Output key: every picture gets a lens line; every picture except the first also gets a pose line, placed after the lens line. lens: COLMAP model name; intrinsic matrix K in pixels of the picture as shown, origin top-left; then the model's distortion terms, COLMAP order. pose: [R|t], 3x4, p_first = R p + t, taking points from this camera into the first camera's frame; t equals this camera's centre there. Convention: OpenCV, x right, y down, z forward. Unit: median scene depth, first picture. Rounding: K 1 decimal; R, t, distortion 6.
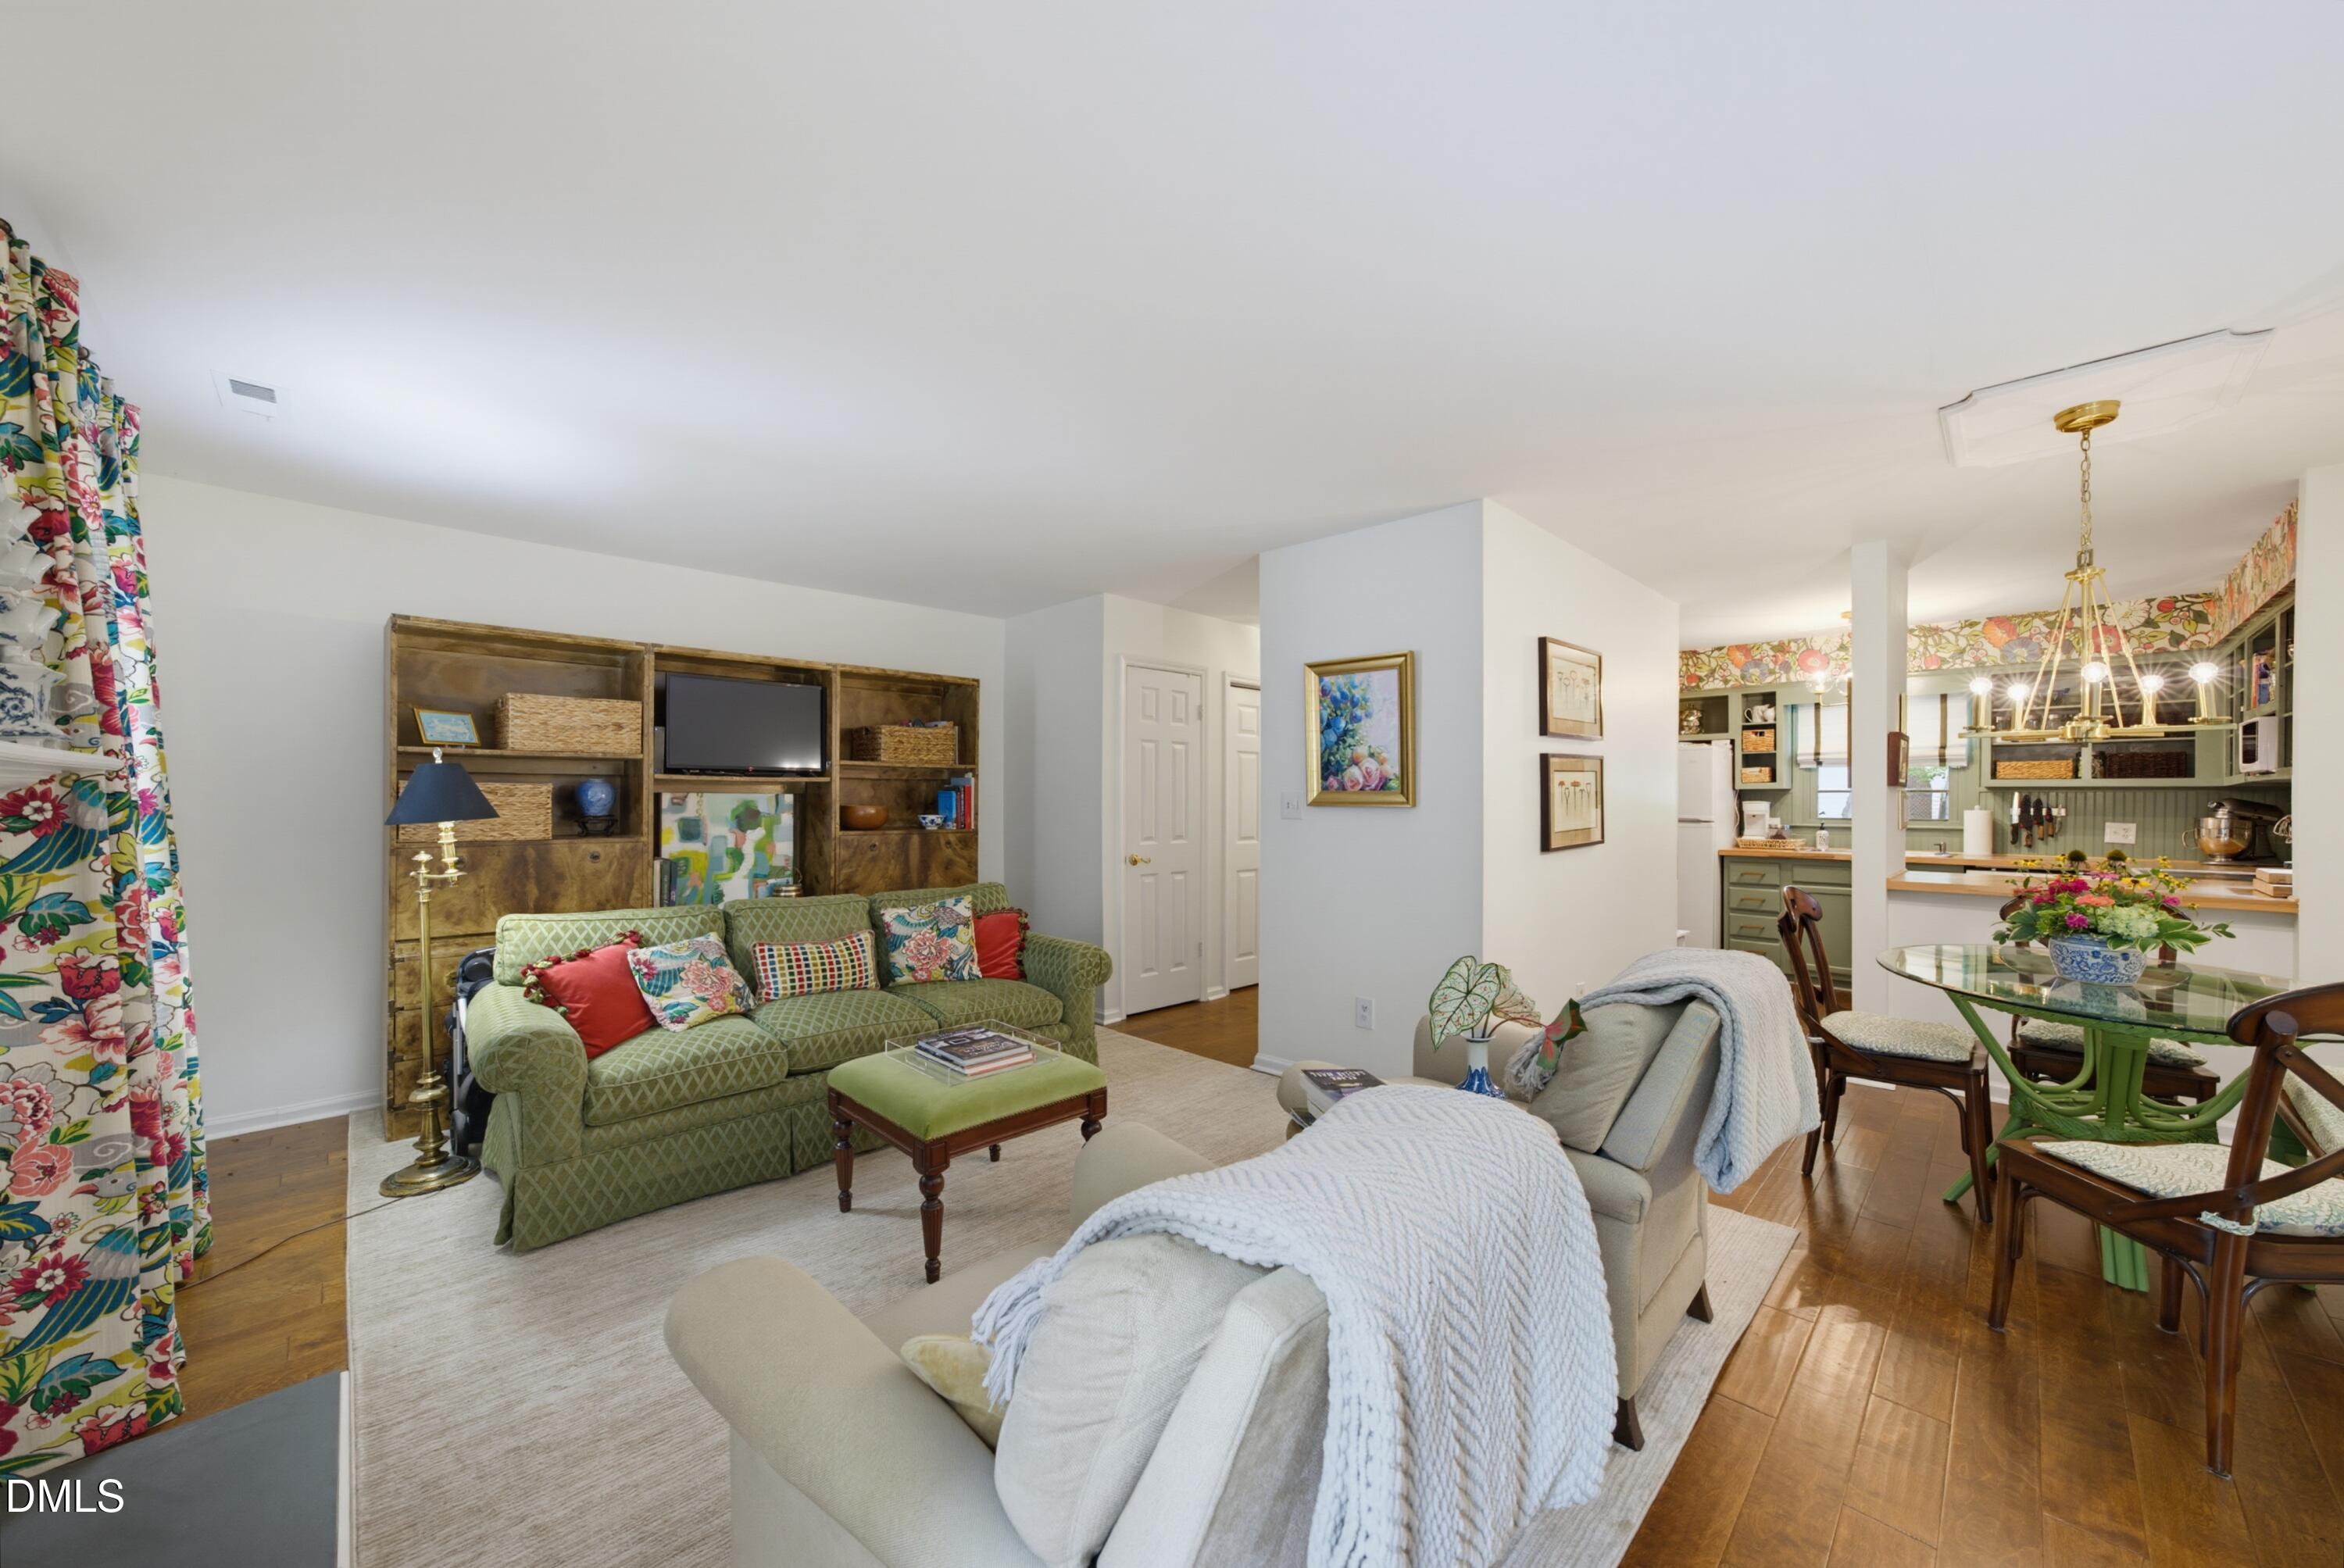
lens RADIAL K [[918.3, 0, 1168.7], [0, 918.3, 803.5], [0, 0, 1]] dist [0.001144, 0.000288]
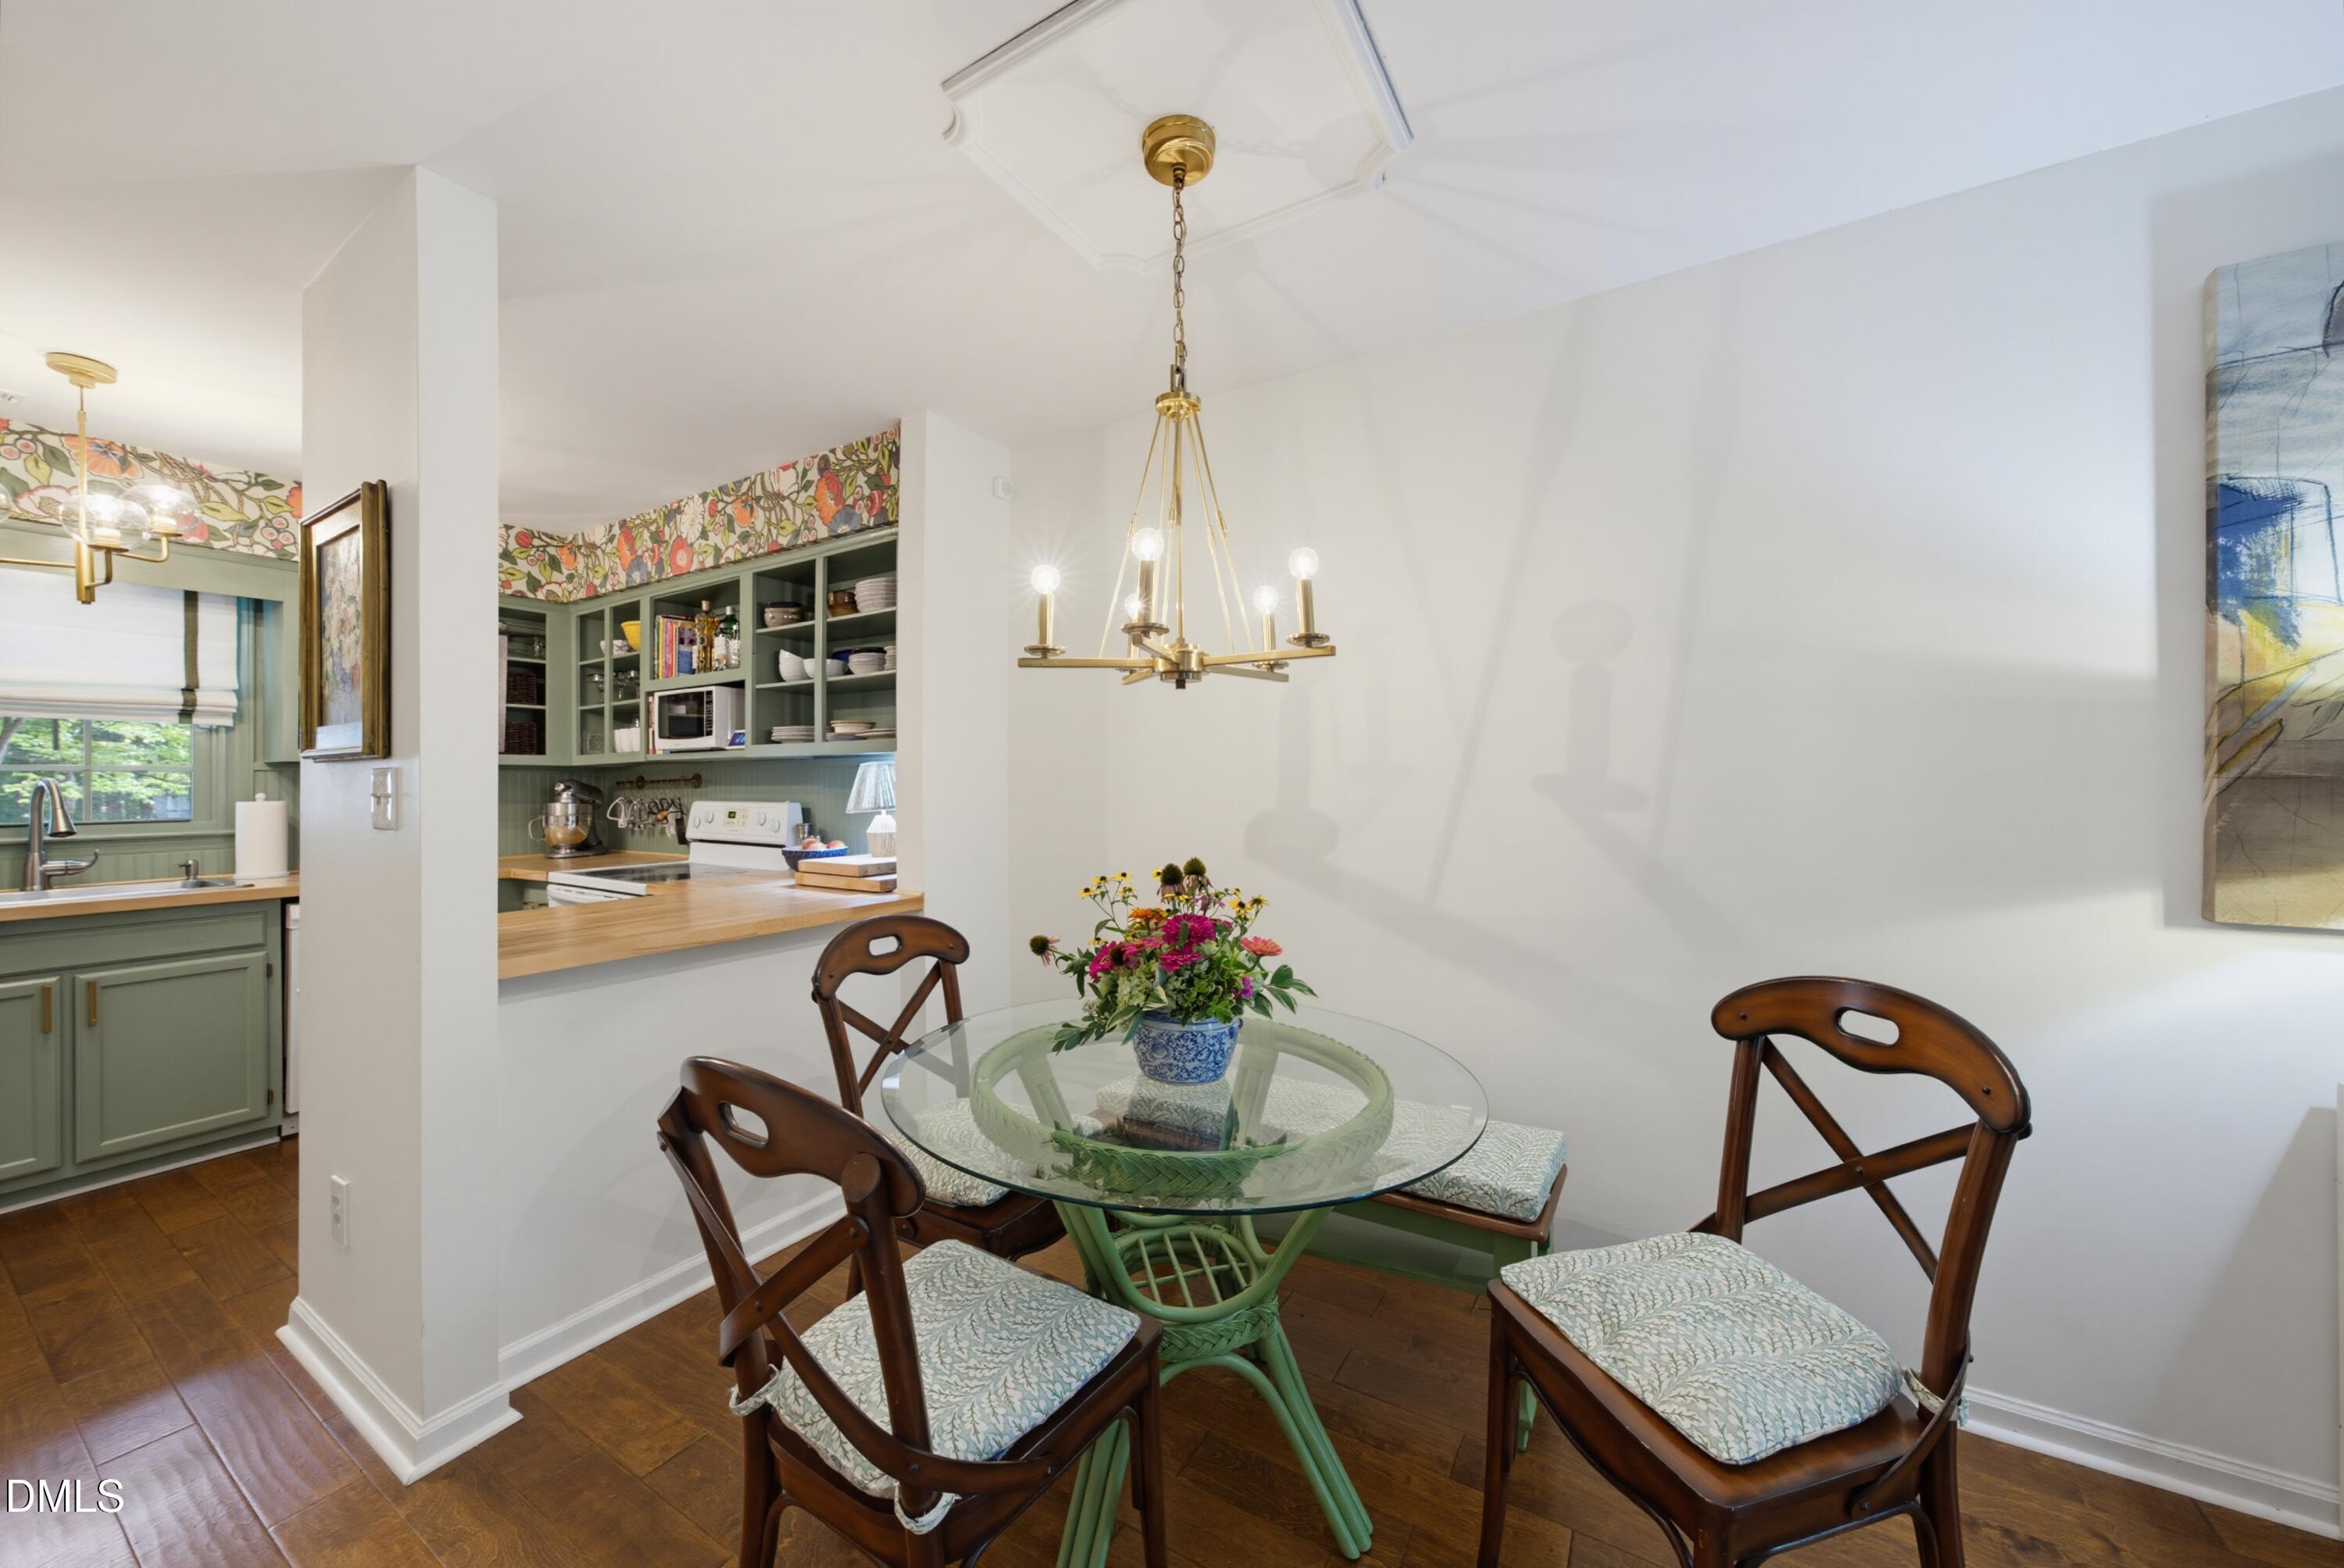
lens RADIAL K [[824.6, 0, 1172.0], [0, 824.6, 784.0], [0, 0, 1]] dist [-0.017794, 0.000029]
pose [[-0.249188, -0.003806, 0.968448, 0.312874], [0.010161, 0.999927, 0.006544, -0.001043], [-0.968402, 0.011471, -0.249131, 0.770919]]
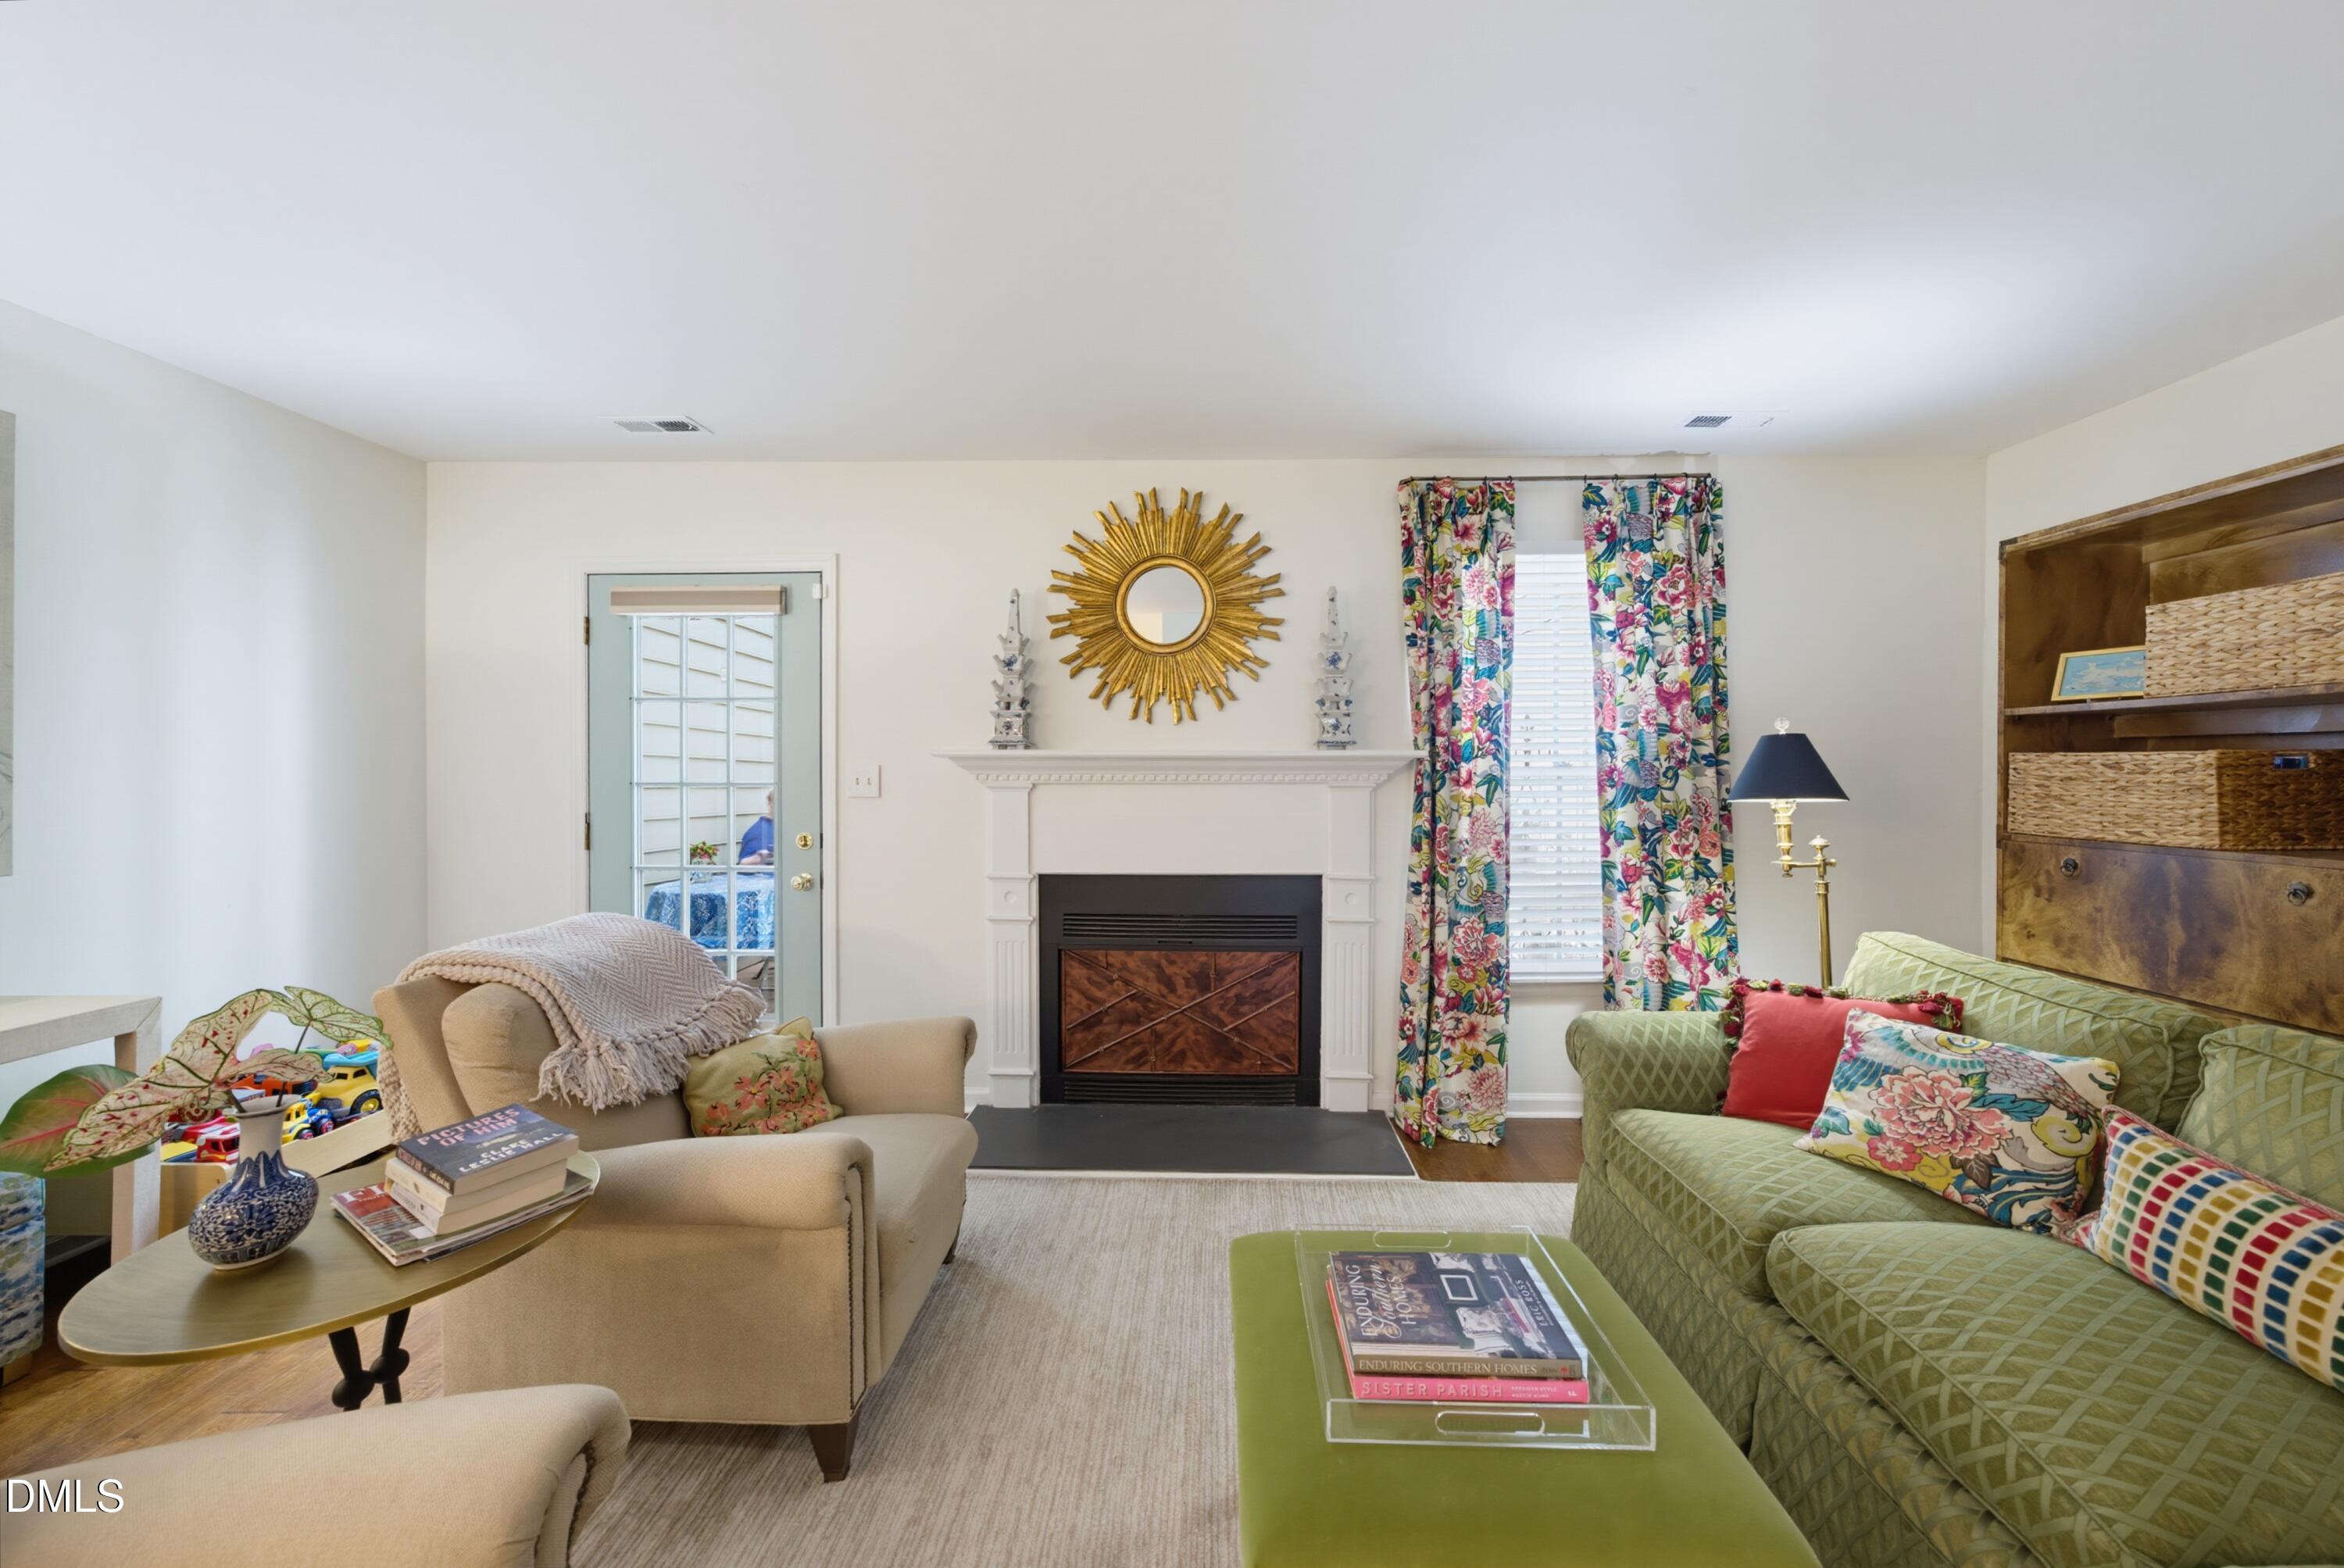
lens RADIAL K [[822.1, 0, 1189.5], [0, 822.1, 774.1], [0, 0, 1]] dist [-0.034772, 0.021124]
pose [[-0.709100, -0.002297, -0.705105, 0.114492], [-0.009288, 0.999938, 0.006083, -0.003925], [0.705047, 0.010863, -0.709077, 0.839145]]
